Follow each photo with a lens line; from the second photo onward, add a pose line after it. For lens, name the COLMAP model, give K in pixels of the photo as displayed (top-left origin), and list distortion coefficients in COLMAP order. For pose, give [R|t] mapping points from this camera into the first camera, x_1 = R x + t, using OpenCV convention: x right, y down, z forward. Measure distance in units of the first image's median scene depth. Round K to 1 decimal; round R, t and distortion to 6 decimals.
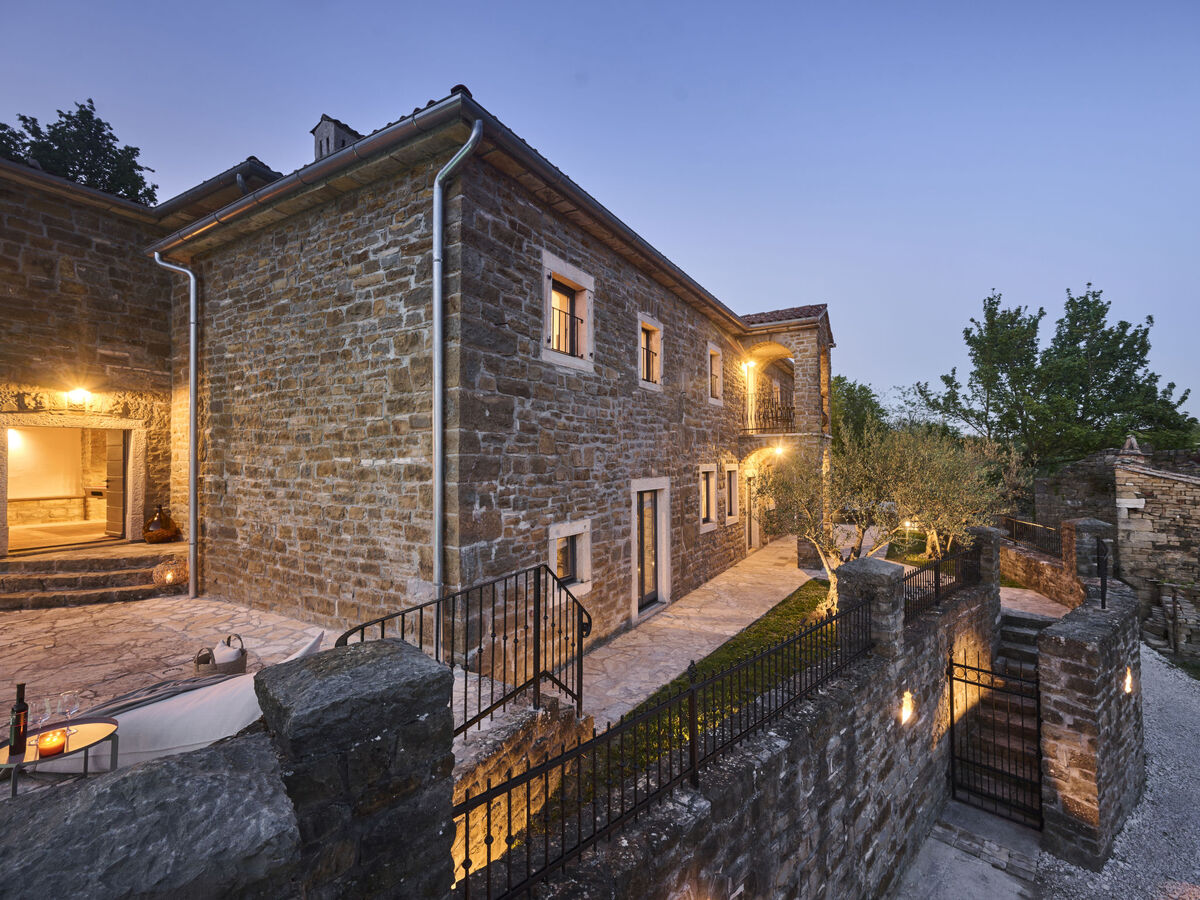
lens RADIAL K [[503.5, 0, 592.5], [0, 503.5, 443.4], [0, 0, 1]] dist [-0.009154, 0.000145]
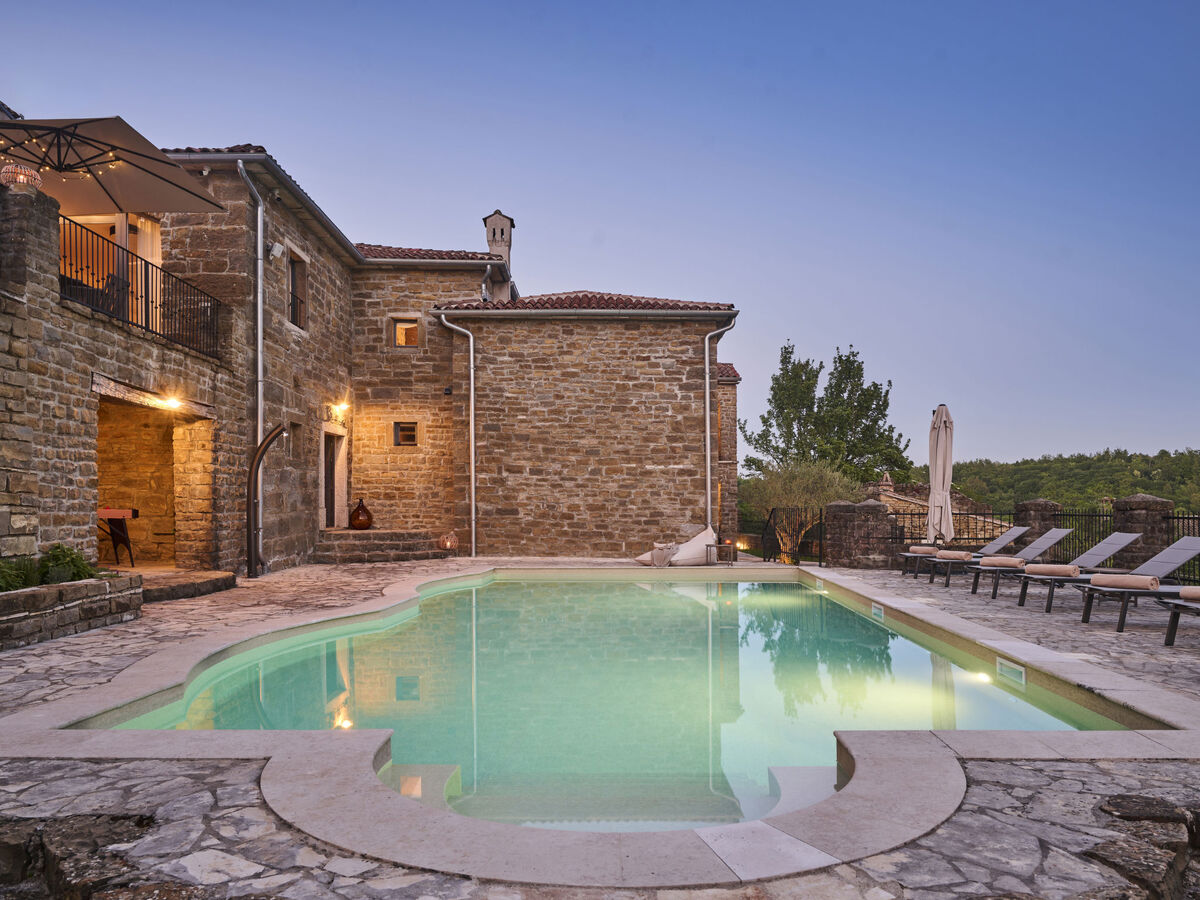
lens RADIAL K [[704.8, 0, 598.3], [0, 704.8, 453.3], [0, 0, 1]] dist [-0.039625, -0.000201]
pose [[0.887652, 0.044325, 0.458376, -1.769365], [-0.032974, 0.998920, -0.032741, 0.076215], [-0.459332, 0.013948, 0.888155, -1.233583]]
